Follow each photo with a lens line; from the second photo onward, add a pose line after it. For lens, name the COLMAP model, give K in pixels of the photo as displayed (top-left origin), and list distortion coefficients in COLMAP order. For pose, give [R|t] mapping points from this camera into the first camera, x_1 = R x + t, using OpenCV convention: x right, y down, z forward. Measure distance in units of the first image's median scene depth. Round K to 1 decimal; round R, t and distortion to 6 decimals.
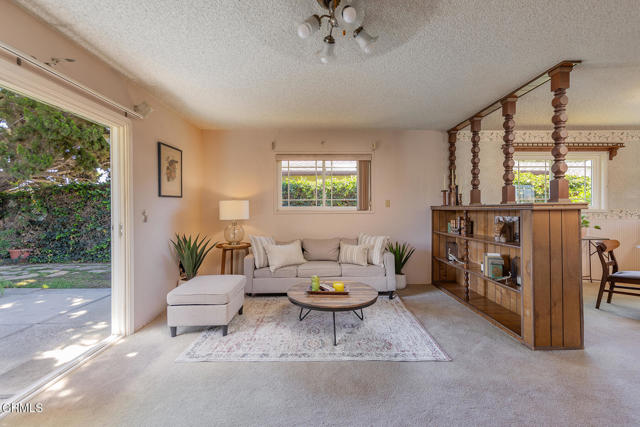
lens RADIAL K [[277.7, 0, 321.7], [0, 277.7, 210.2], [0, 0, 1]] dist [0.007852, -0.000638]
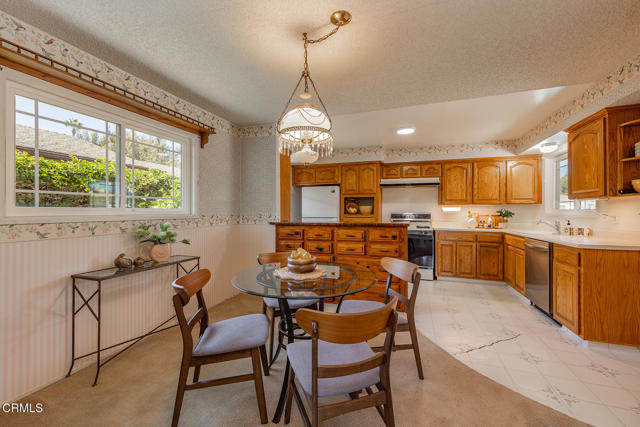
lens RADIAL K [[260.6, 0, 321.6], [0, 260.6, 210.4], [0, 0, 1]] dist [0.004986, -0.000098]
pose [[0.347356, 0.008313, 0.937697, 0.556496], [0.002360, 0.999950, -0.009739, -0.005971], [-0.937730, 0.005596, 0.347319, 0.520339]]
